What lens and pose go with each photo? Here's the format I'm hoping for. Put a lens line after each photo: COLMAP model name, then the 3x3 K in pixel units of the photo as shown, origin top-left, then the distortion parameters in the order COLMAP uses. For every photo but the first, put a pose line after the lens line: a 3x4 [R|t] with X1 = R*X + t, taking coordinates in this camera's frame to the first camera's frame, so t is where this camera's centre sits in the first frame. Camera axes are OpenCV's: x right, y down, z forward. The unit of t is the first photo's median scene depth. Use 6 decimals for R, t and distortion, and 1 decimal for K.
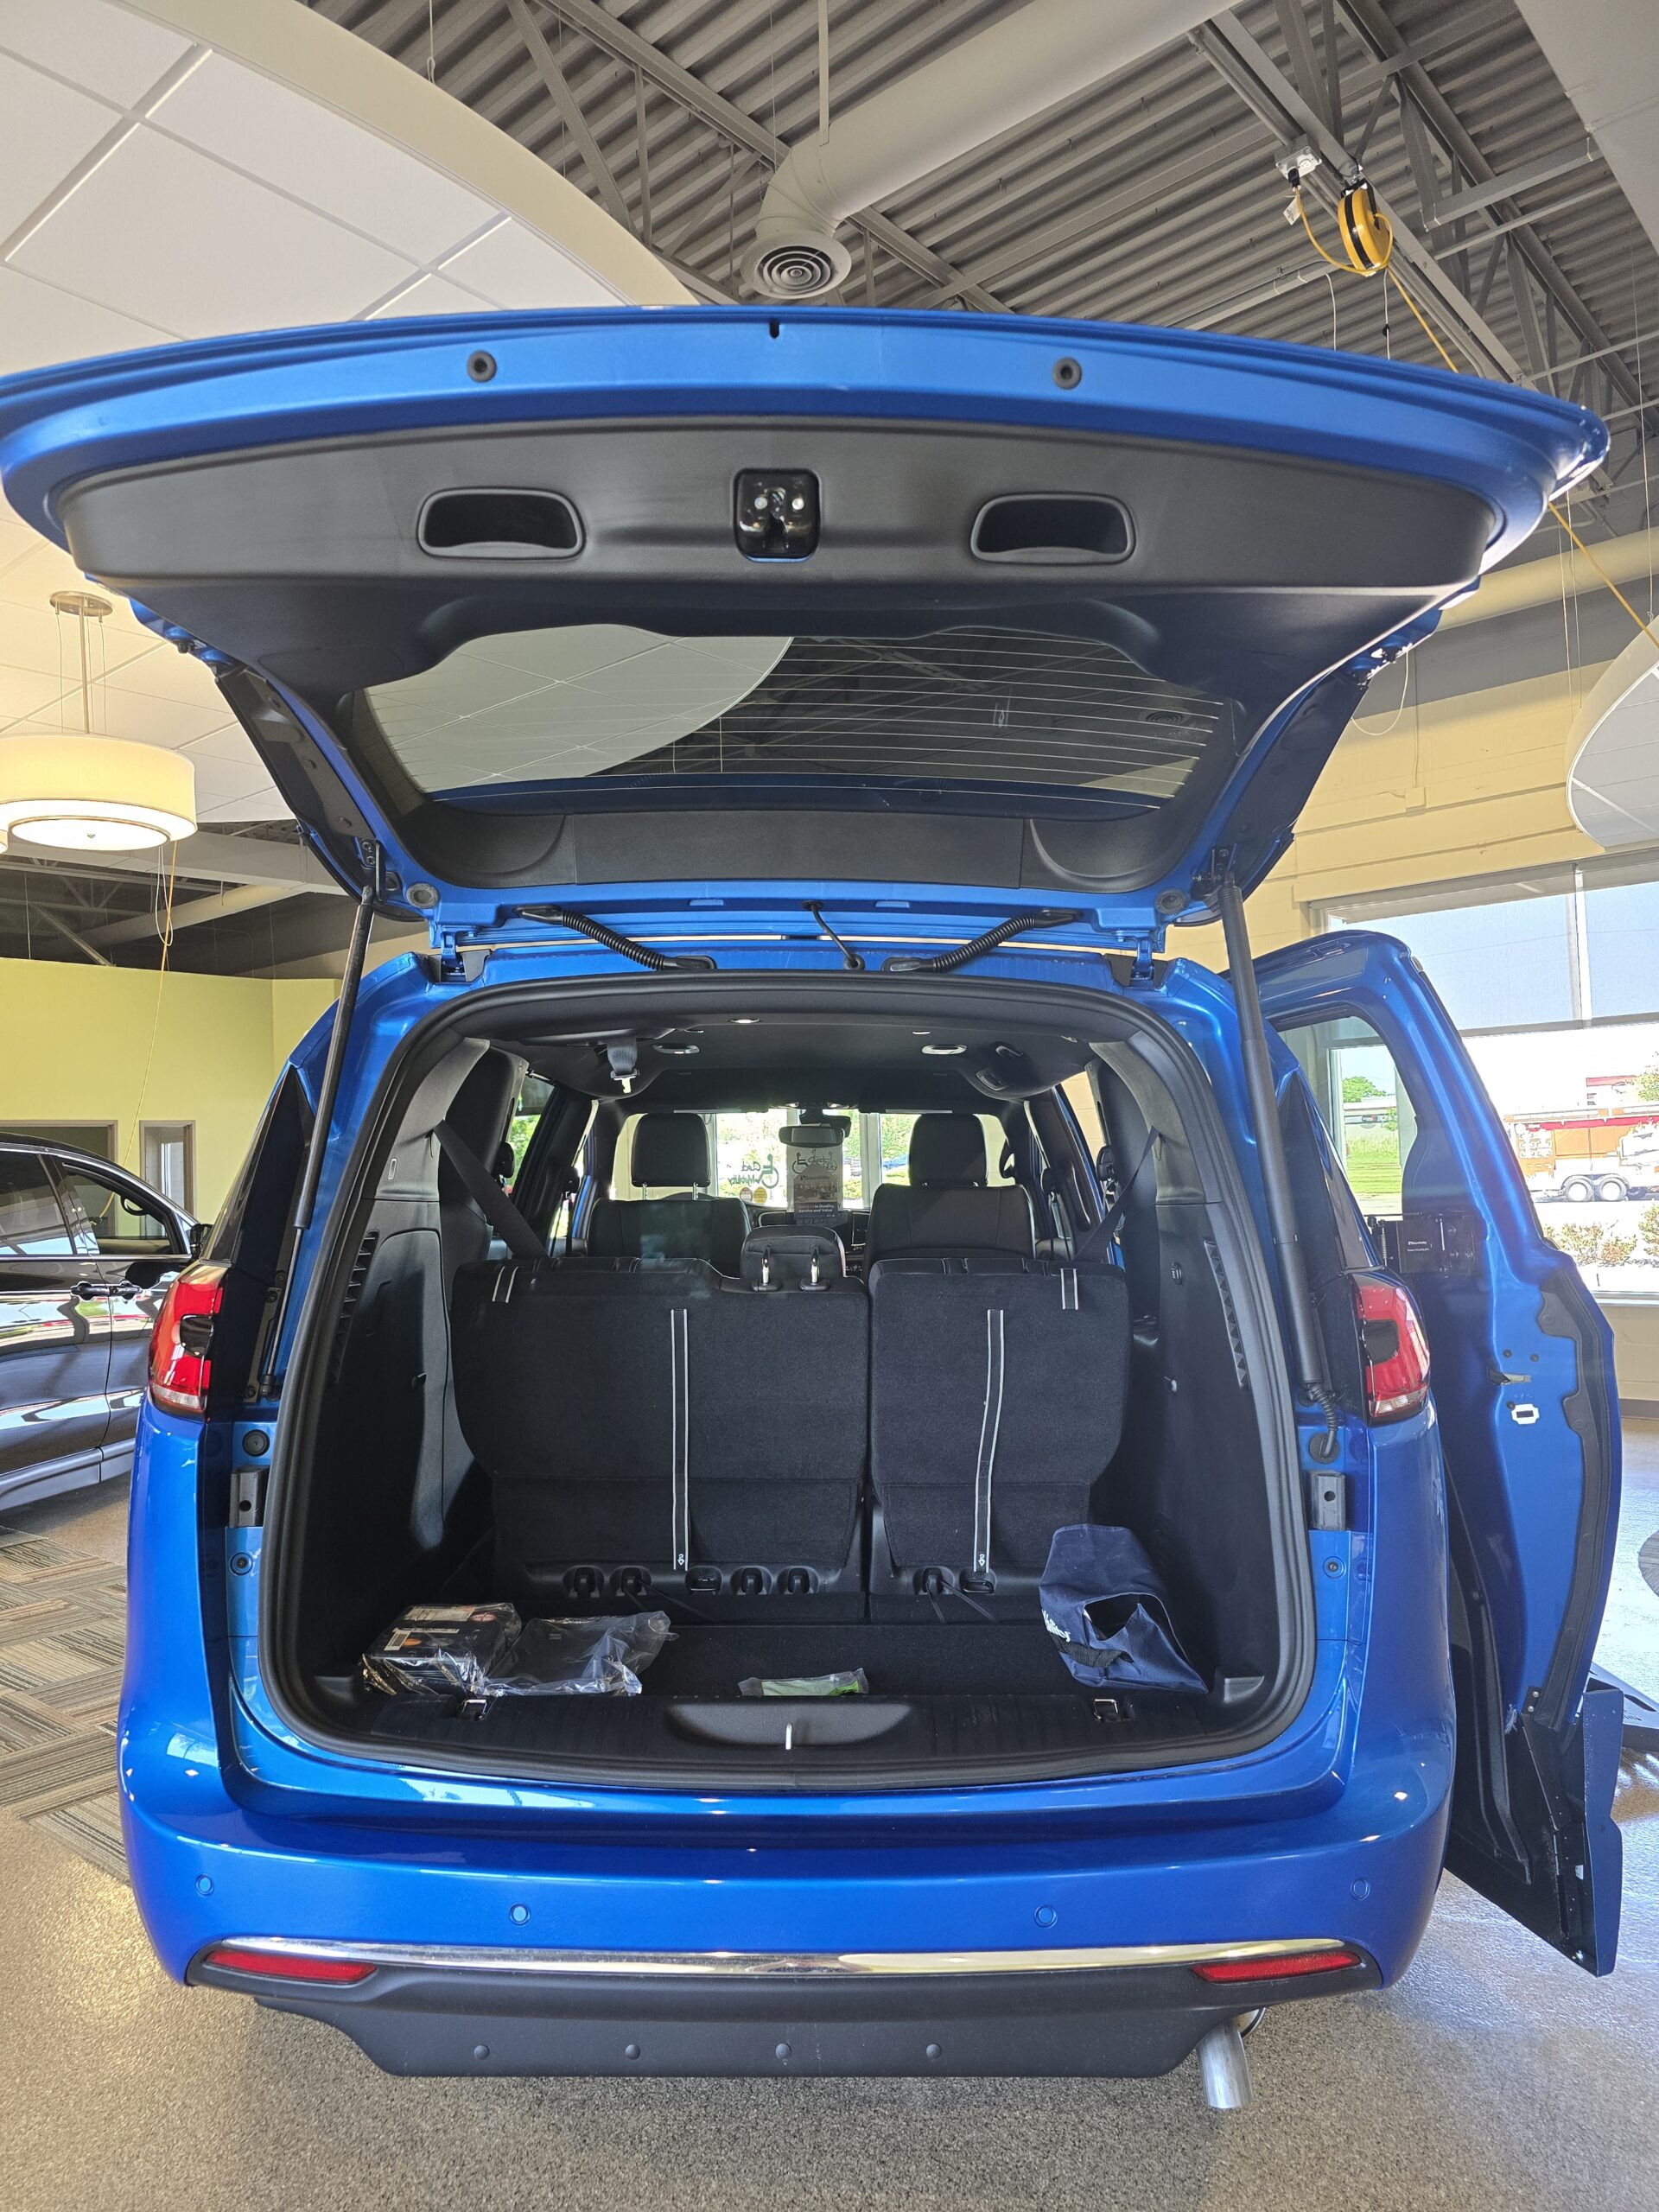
lens RADIAL K [[1496.7, 0, 836.0], [0, 1496.7, 1113.2], [0, 0, 1]] dist [0.071022, -0.053879]
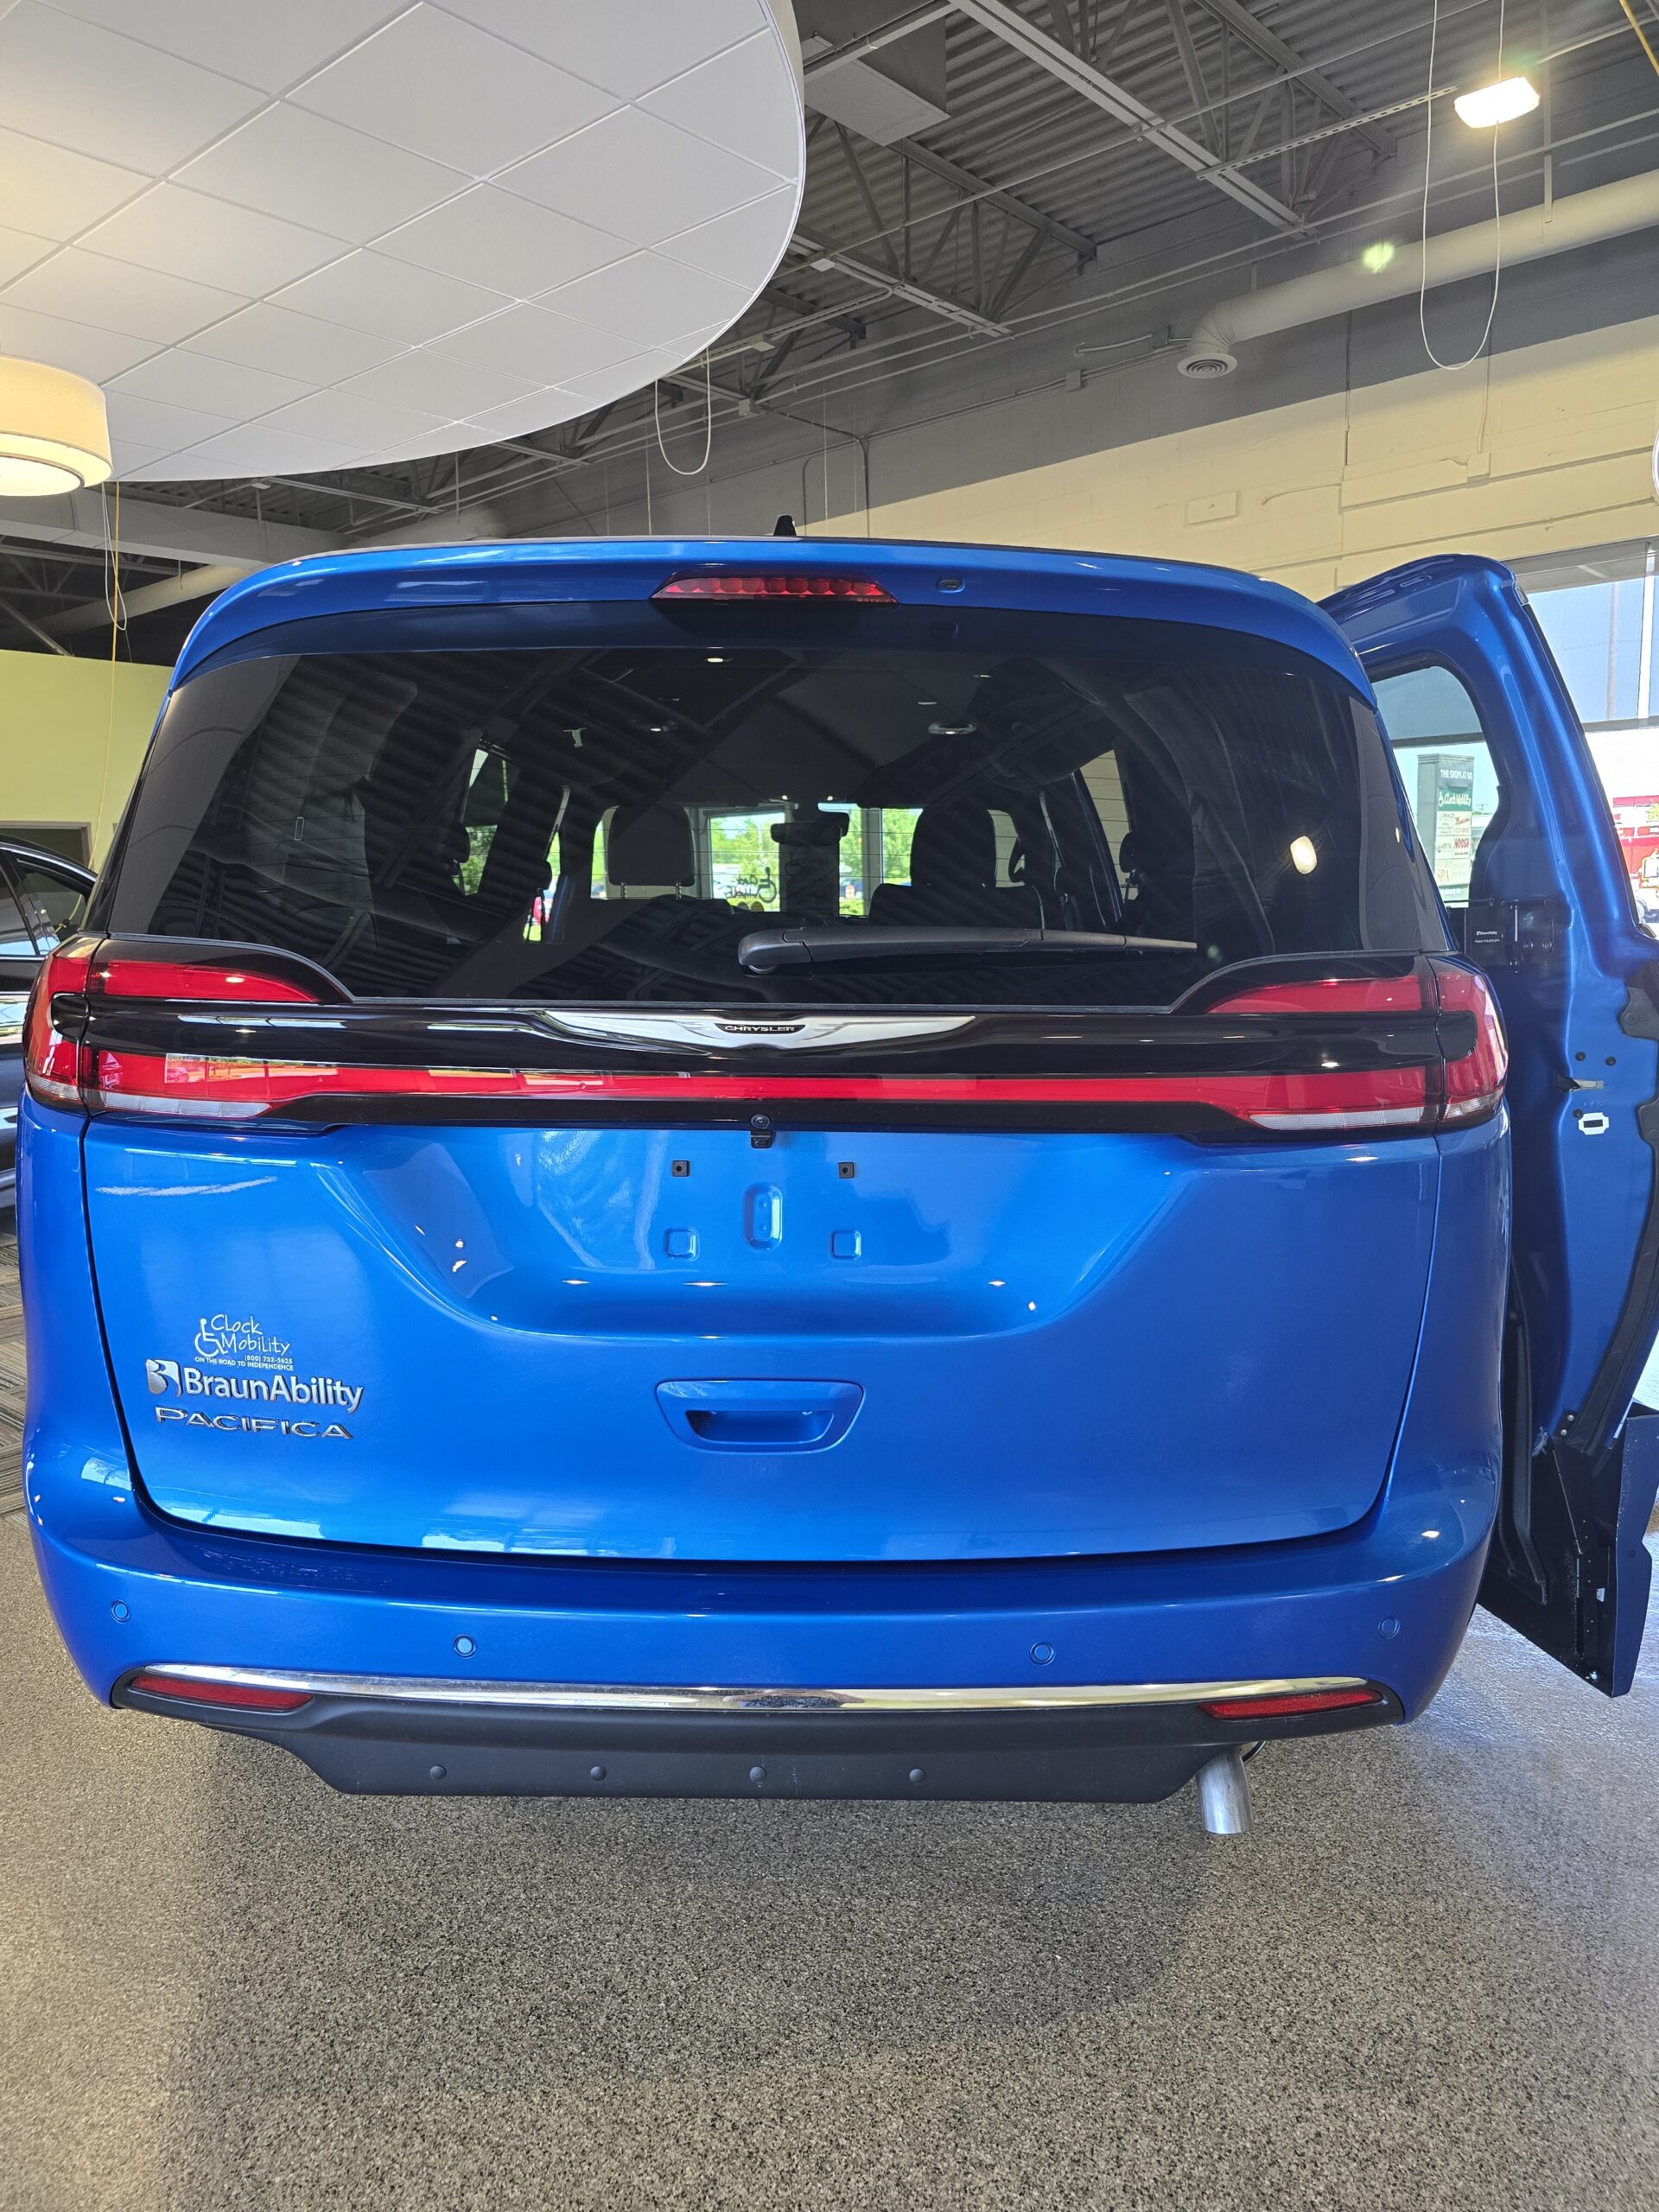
lens RADIAL K [[1485.3, 0, 829.5], [0, 1485.3, 1106.0], [0, 0, 1]] dist [0.066529, -0.070935]
pose [[0.999945, 0.008354, -0.006286, 0.009871], [-0.007107, 0.984144, 0.177227, 0.035129], [0.007667, -0.177172, 0.984150, 0.130095]]
